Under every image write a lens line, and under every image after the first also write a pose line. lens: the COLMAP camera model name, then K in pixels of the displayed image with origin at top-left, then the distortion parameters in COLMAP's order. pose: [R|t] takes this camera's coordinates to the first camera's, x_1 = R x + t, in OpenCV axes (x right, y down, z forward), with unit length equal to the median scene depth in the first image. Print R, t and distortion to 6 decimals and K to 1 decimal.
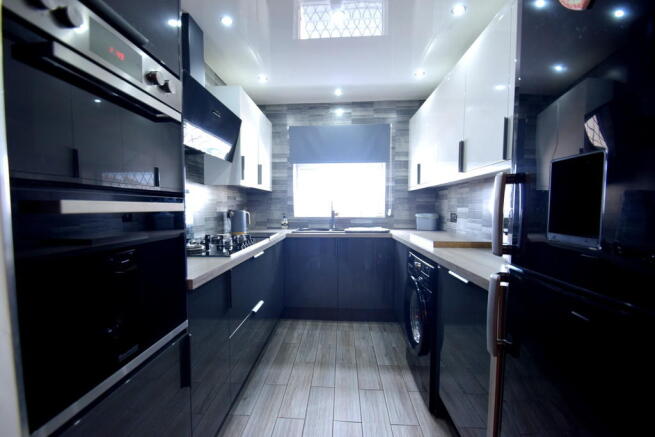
lens RADIAL K [[288.0, 0, 326.2], [0, 288.0, 222.3], [0, 0, 1]] dist [0.017262, 0.000059]
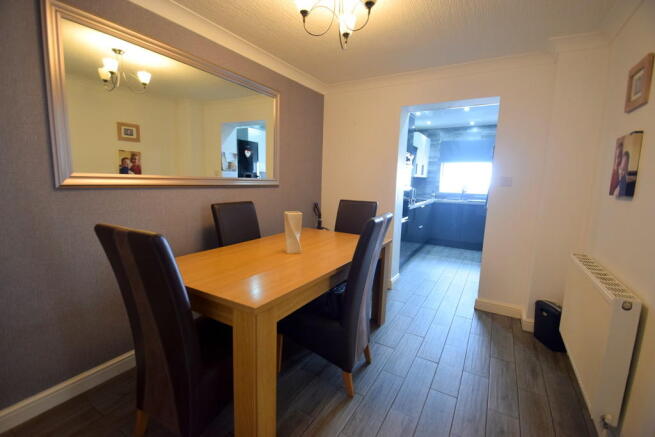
lens RADIAL K [[288.0, 0, 323.2], [0, 288.0, 220.0], [0, 0, 1]] dist [0.017262, 0.000059]
pose [[0.882254, 0.092324, -0.461632, 0.100669], [-0.056352, 0.994242, 0.091144, 0.030752], [0.467389, -0.054398, 0.882377, -0.947772]]
